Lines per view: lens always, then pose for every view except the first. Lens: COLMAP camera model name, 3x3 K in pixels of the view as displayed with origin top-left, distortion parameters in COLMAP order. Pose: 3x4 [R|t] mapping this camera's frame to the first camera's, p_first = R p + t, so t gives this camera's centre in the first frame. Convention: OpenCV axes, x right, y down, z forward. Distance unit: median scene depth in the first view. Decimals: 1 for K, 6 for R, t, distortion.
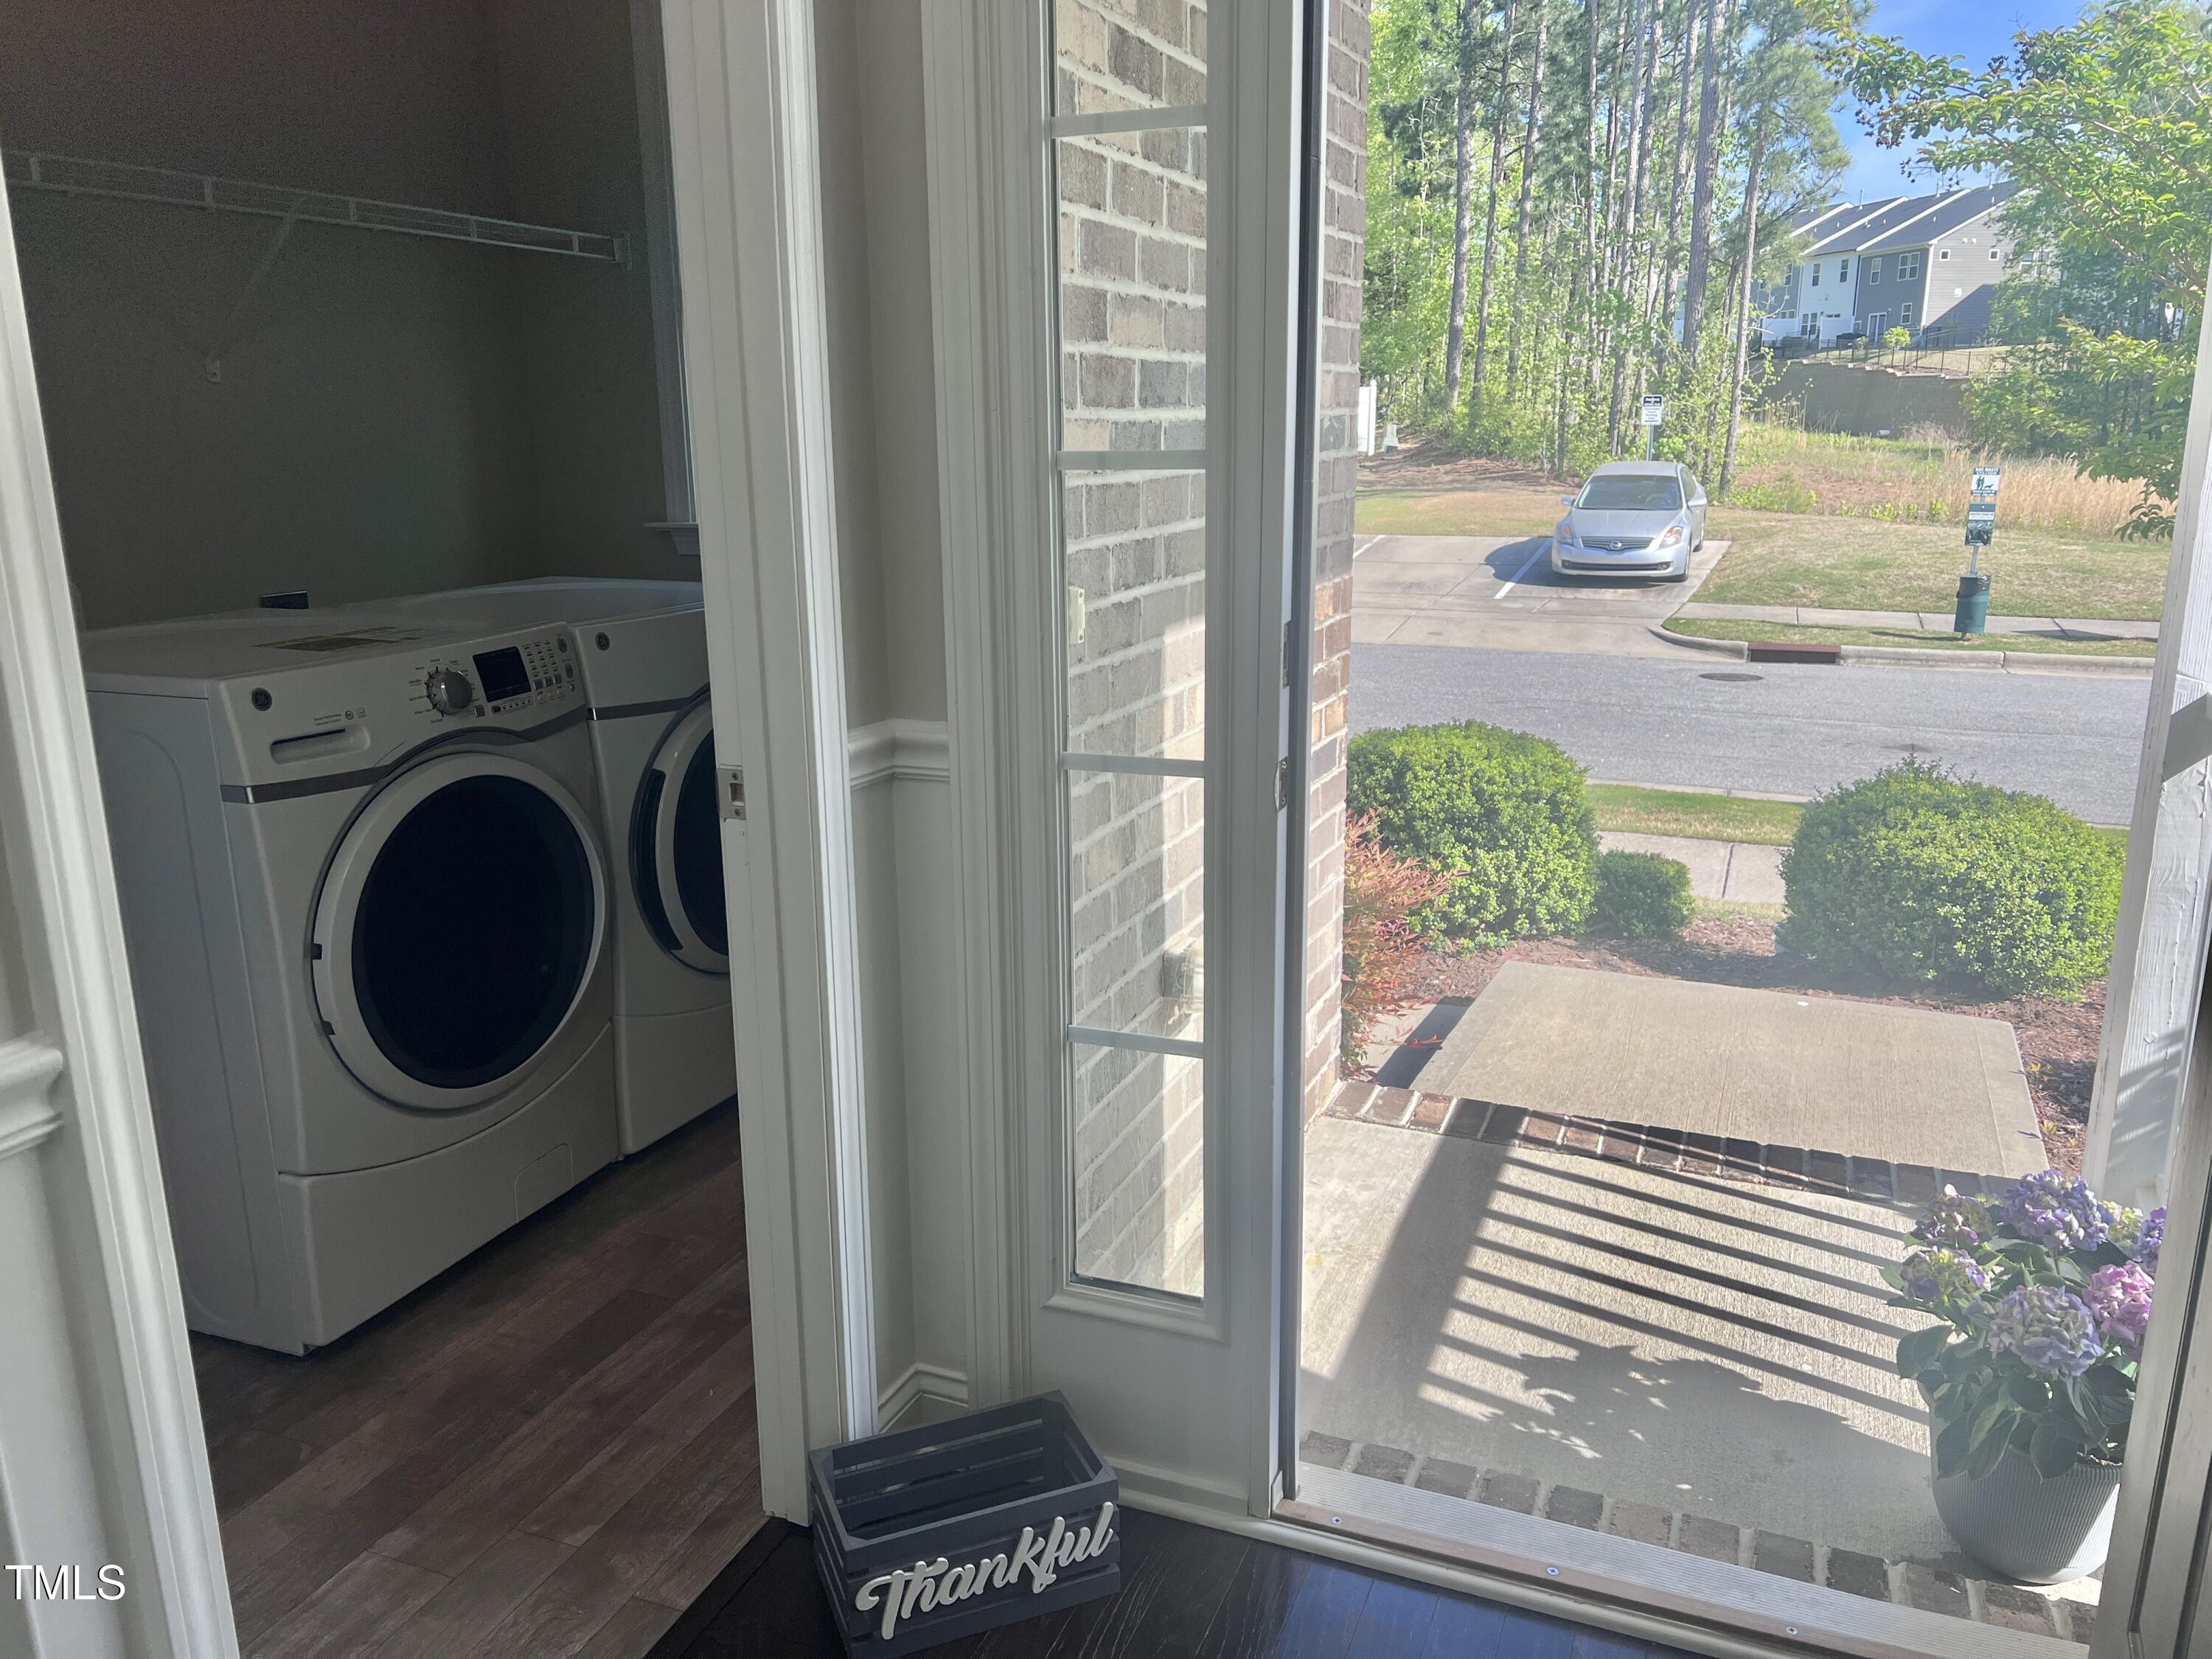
lens RADIAL K [[1664.9, 0, 1083.4], [0, 1664.9, 839.6], [0, 0, 1]] dist [0.045393, -0.054973]
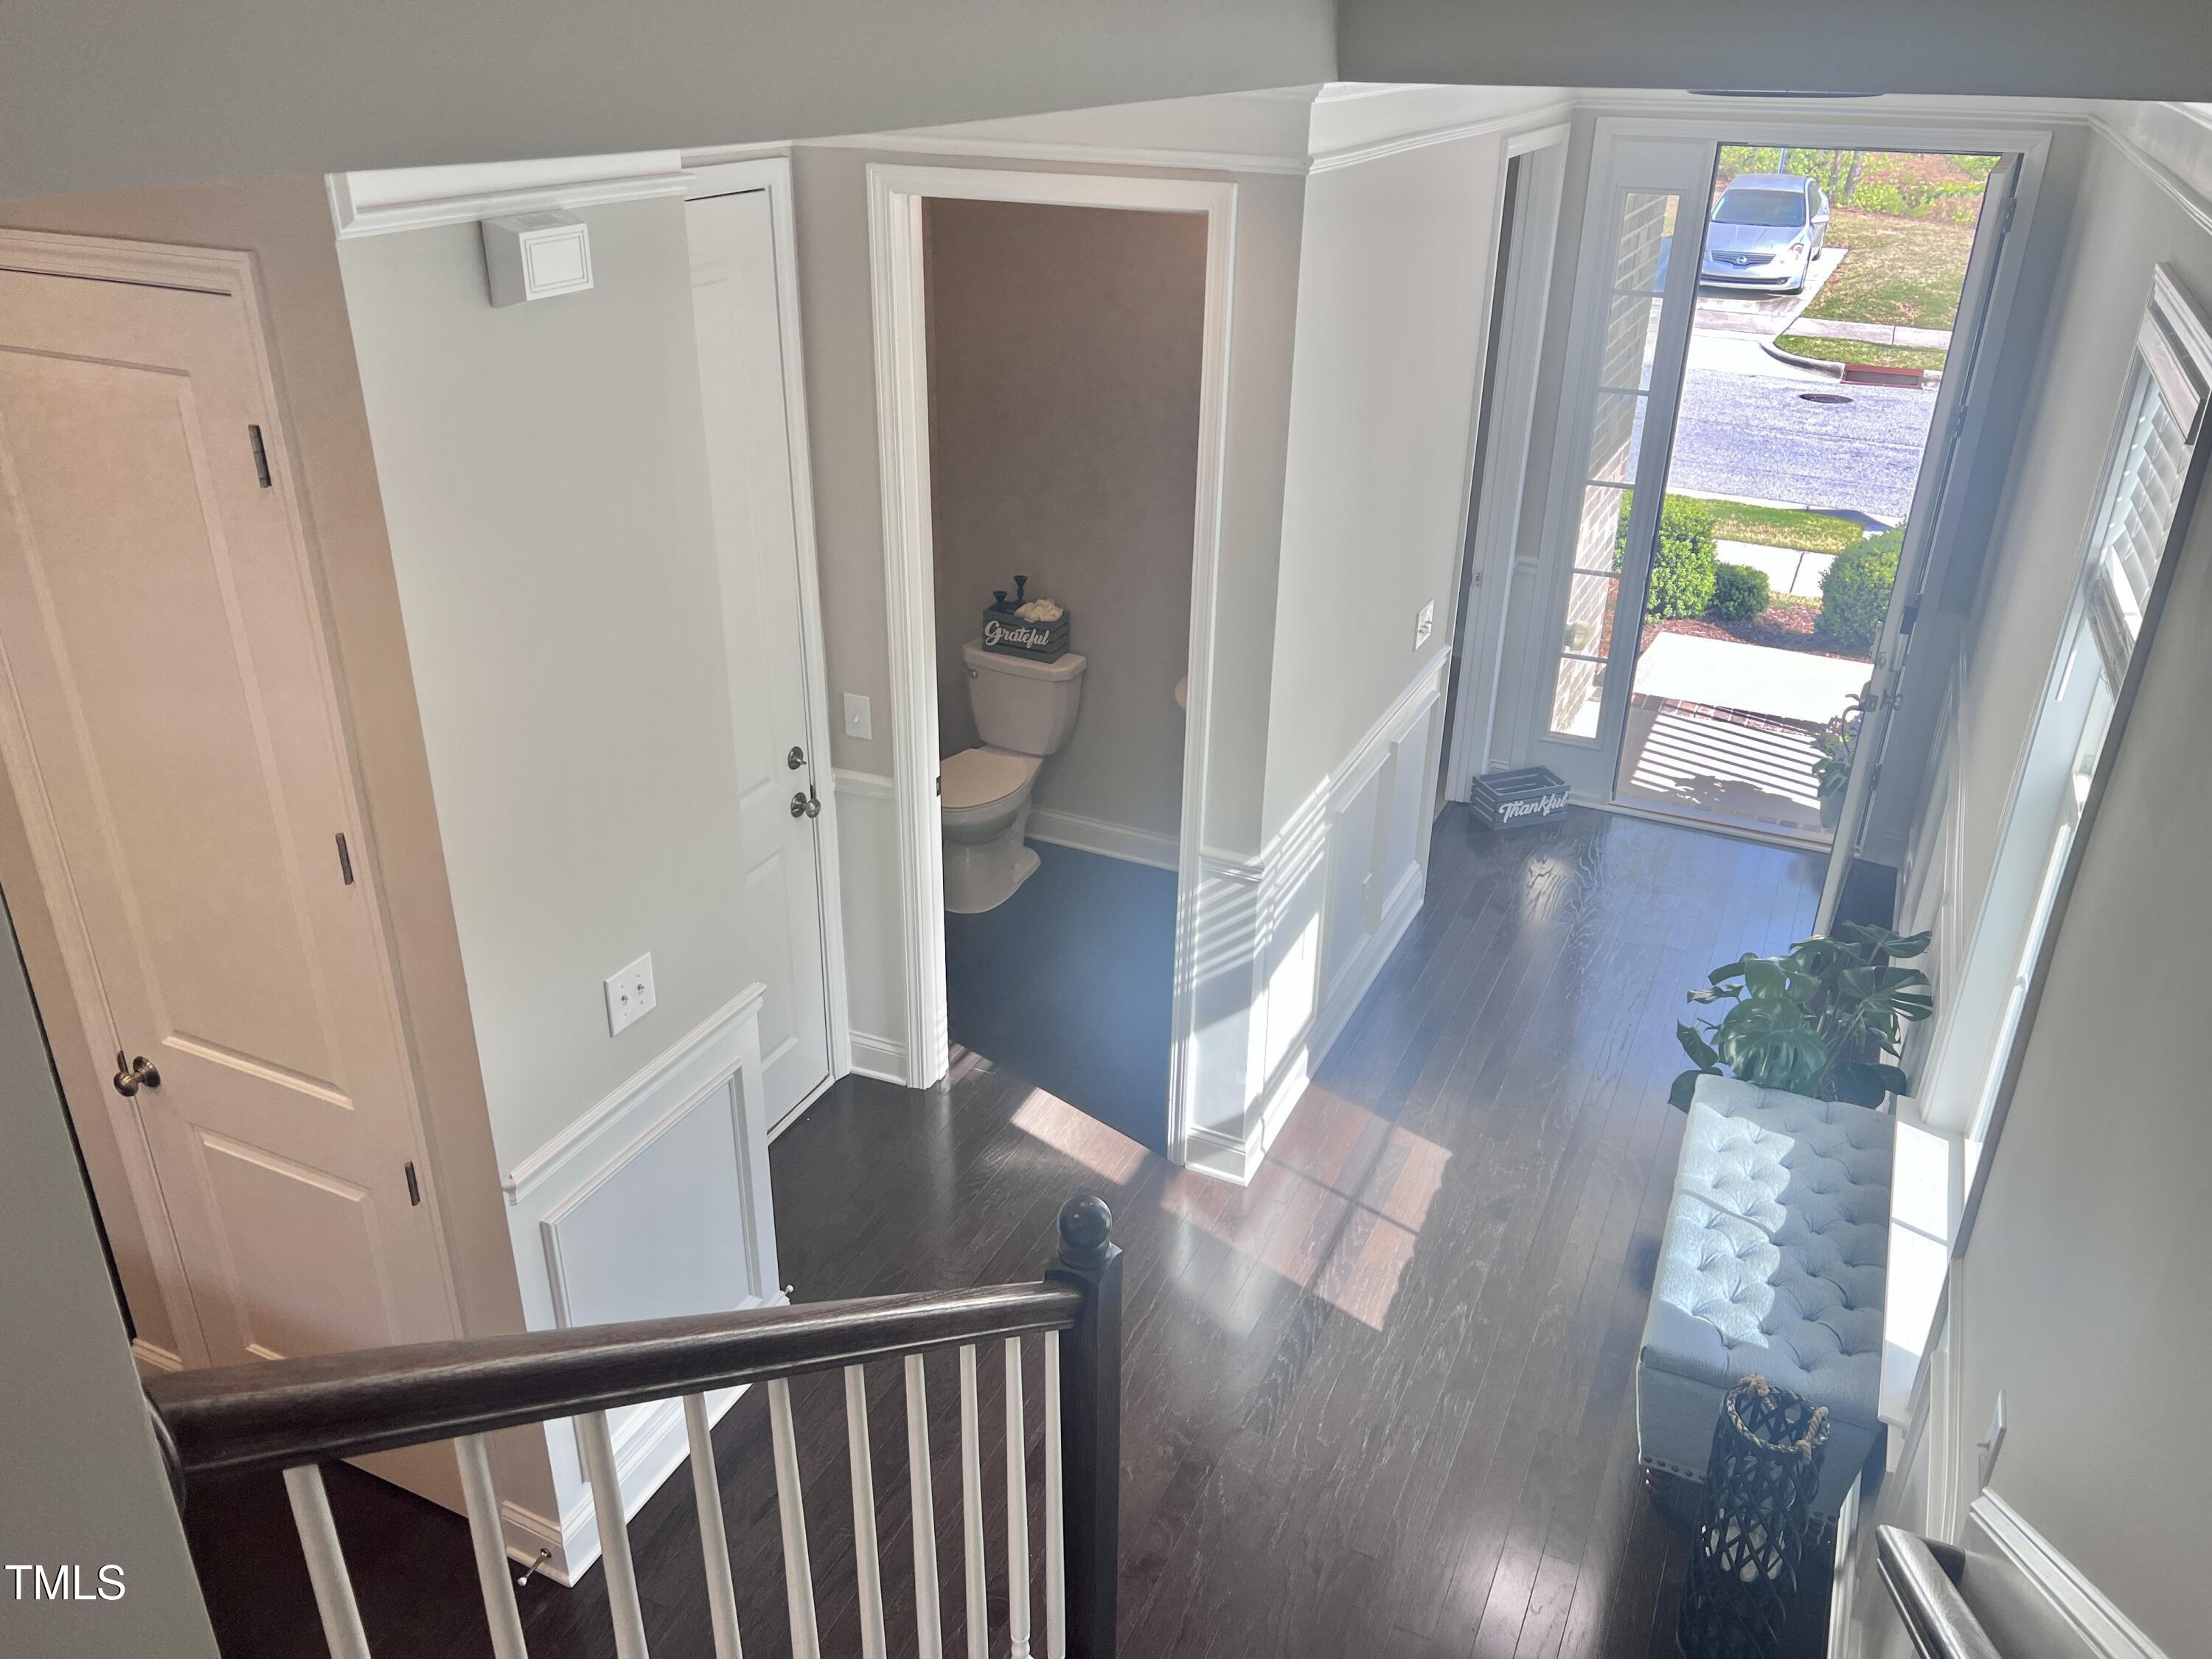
lens RADIAL K [[1664.9, 0, 1098.6], [0, 1664.9, 830.6], [0, 0, 1]] dist [0.045393, -0.054973]
pose [[0.998764, 0.044025, -0.023055, -0.198908], [-0.038342, 0.977775, 0.206123, -0.043817], [0.031618, -0.204984, 0.978254, -0.550263]]
